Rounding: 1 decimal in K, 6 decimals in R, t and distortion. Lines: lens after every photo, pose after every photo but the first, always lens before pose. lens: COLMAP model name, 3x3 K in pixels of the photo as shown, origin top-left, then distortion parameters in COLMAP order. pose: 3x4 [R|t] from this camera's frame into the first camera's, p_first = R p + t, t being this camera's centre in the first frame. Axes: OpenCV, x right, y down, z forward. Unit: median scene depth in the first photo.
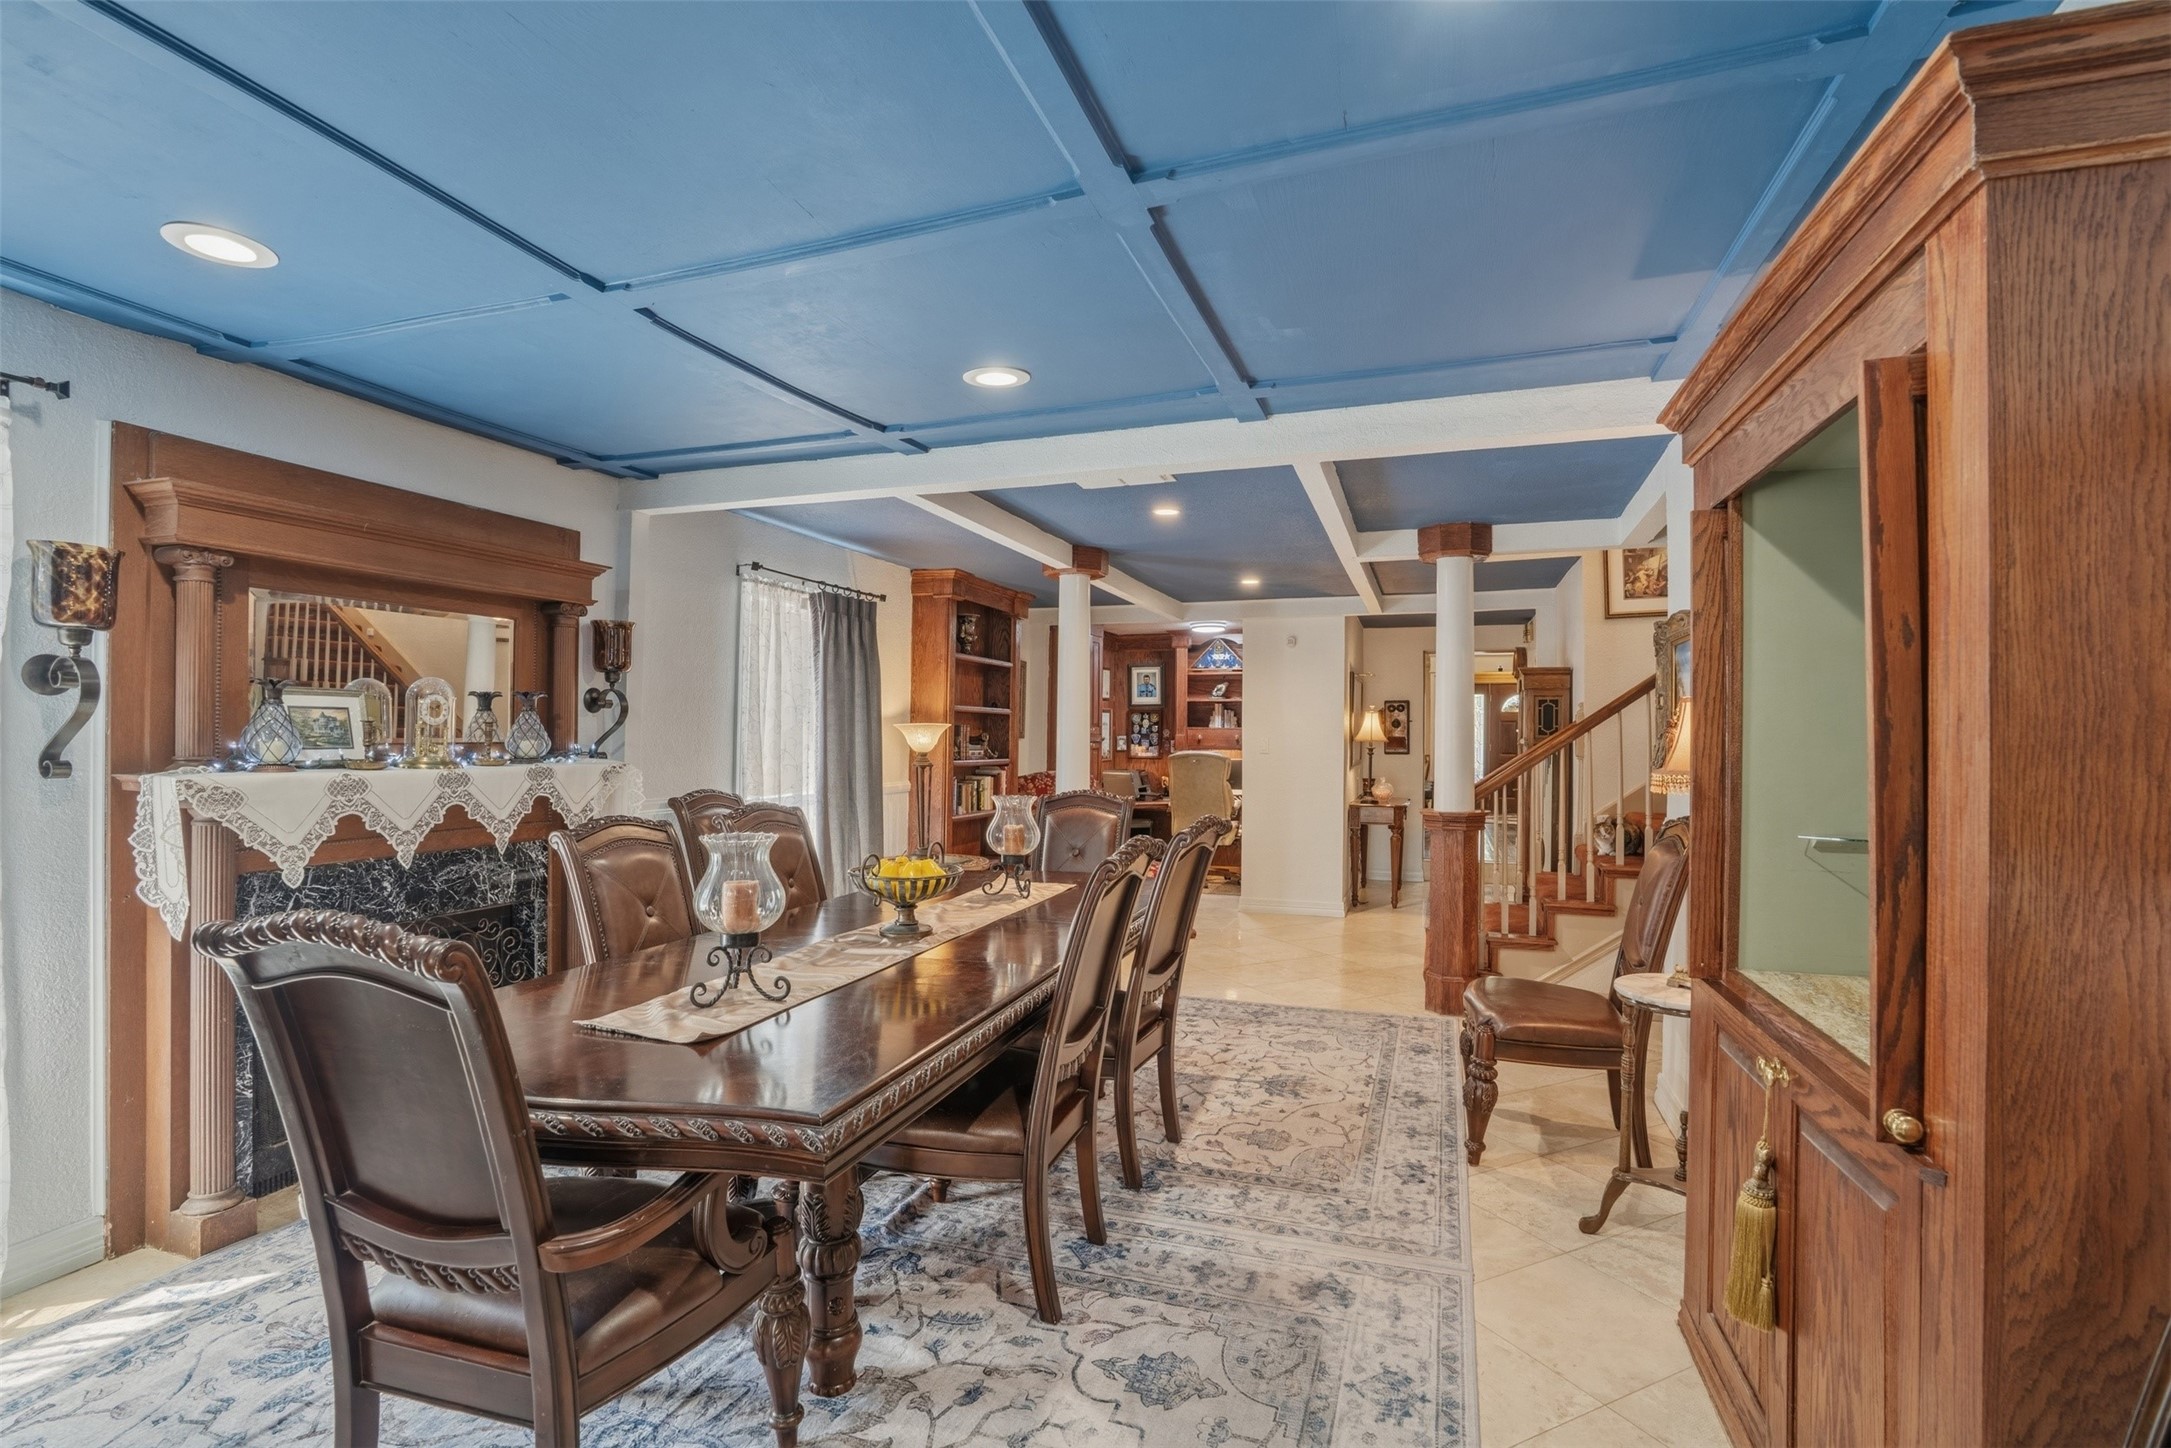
lens RADIAL K [[1043.7, 0, 1088.2], [0, 1043.7, 728.7], [0, 0, 1]] dist [-0.000075, 0.000012]
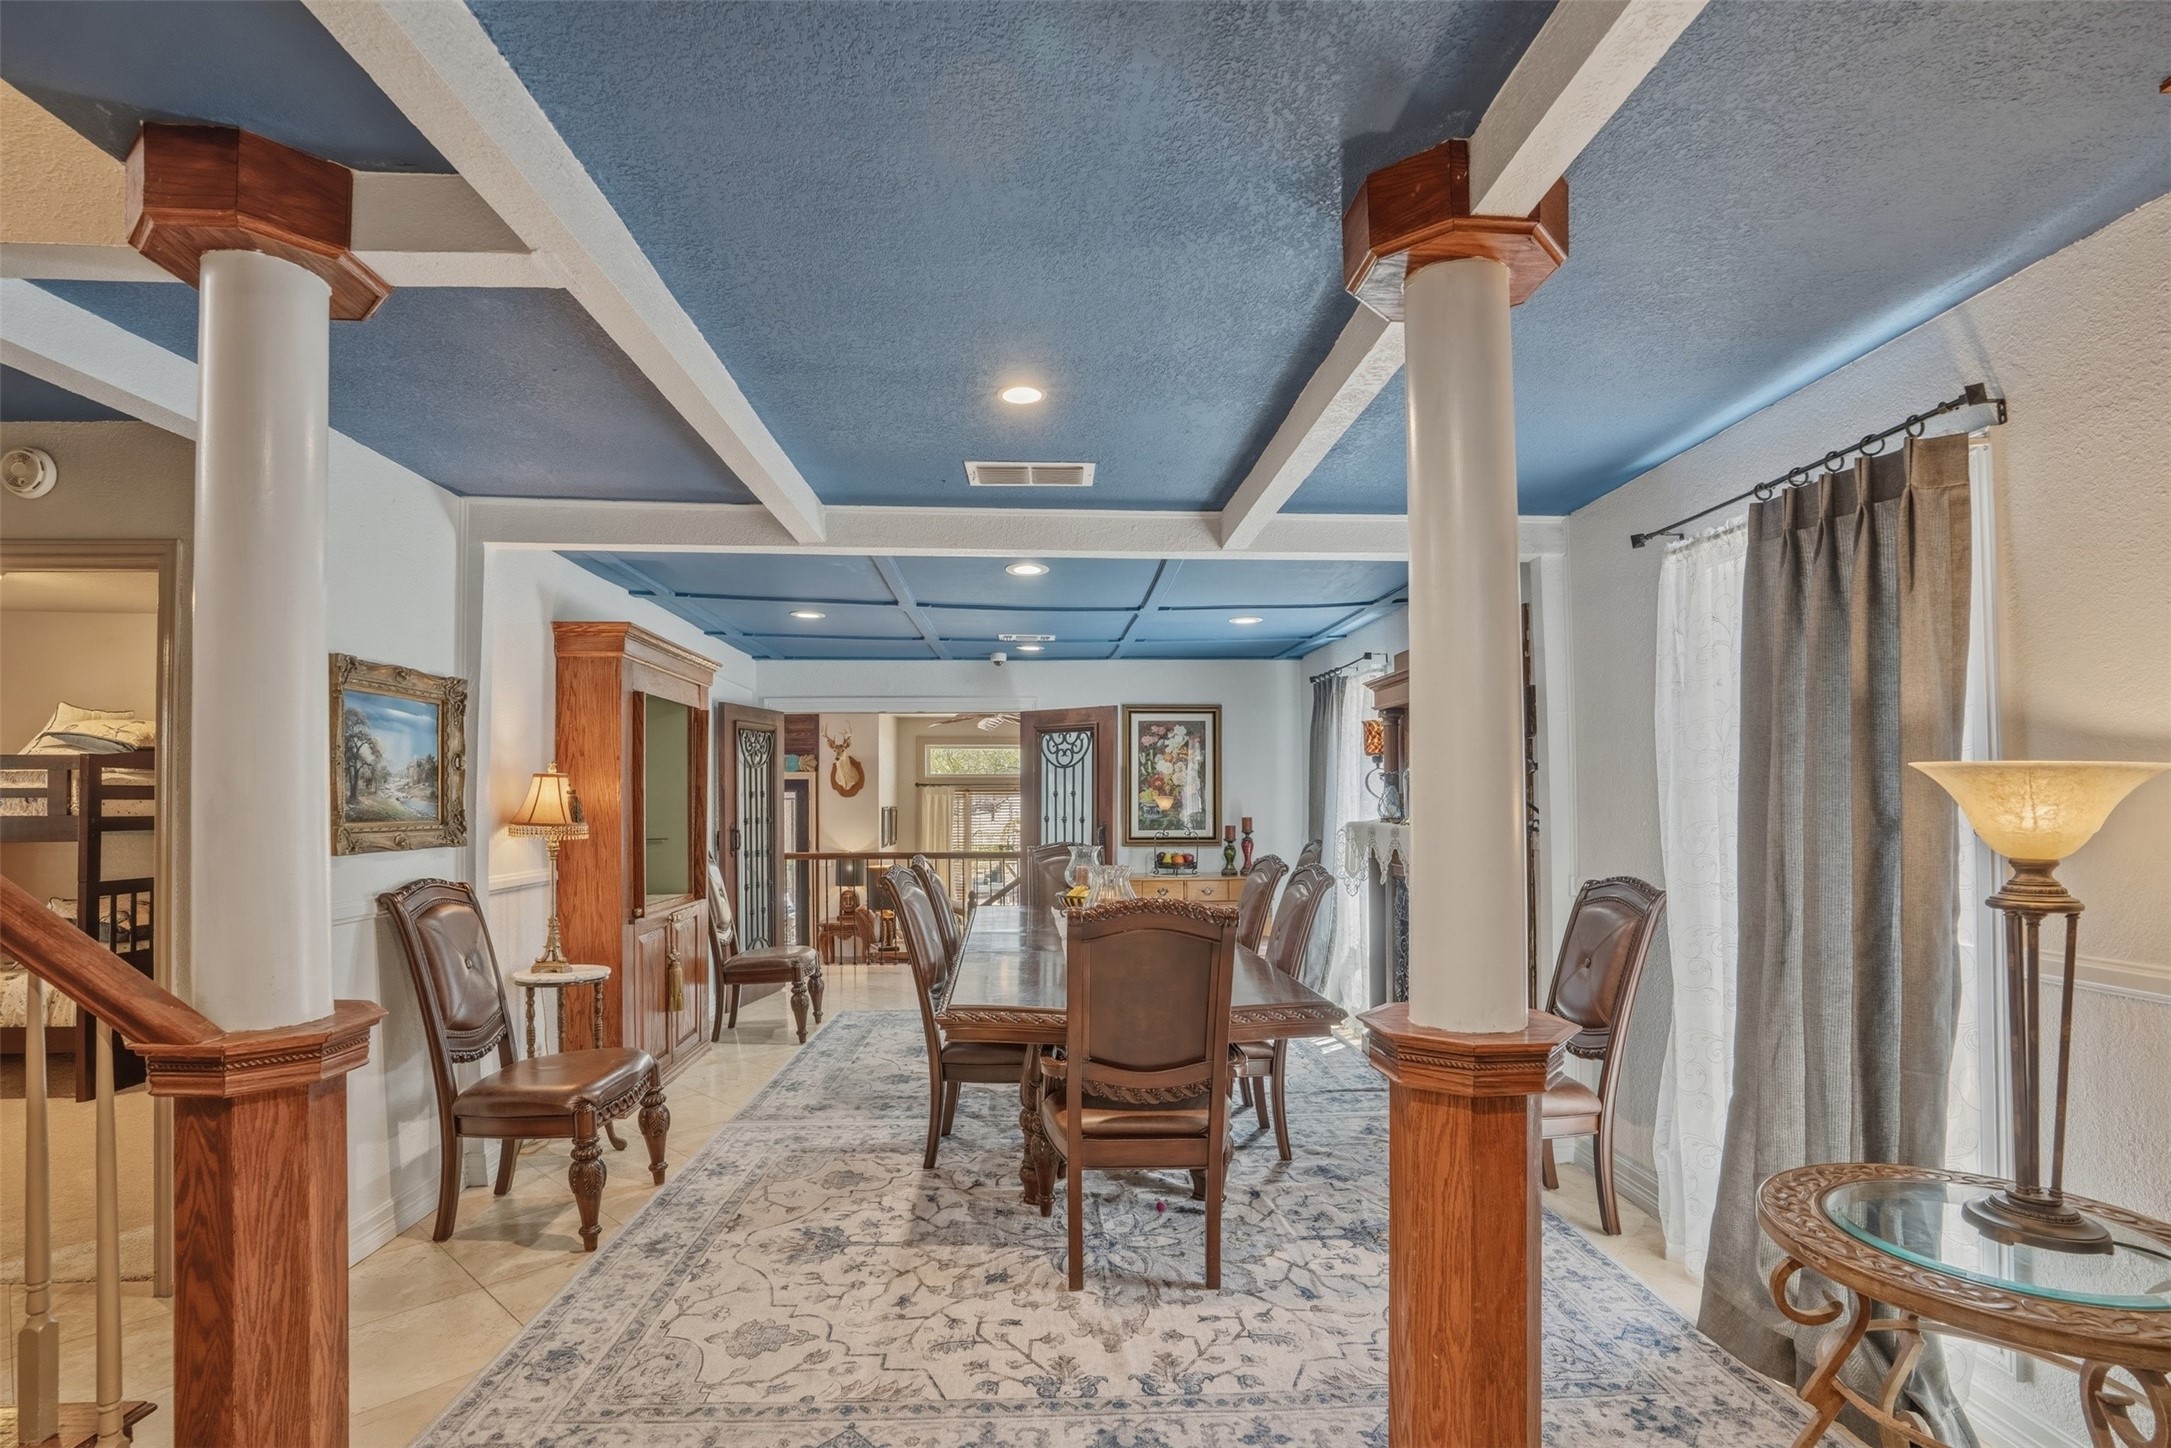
lens RADIAL K [[1043.7, 0, 1086.1], [0, 1043.7, 798.5], [0, 0, 1]] dist [-0.000075, 0.000012]
pose [[-0.930306, -0.002154, -0.366779, 0.290446], [0.001577, 0.999950, -0.009872, 0.011318], [0.366781, -0.009762, -0.930256, 1.817909]]
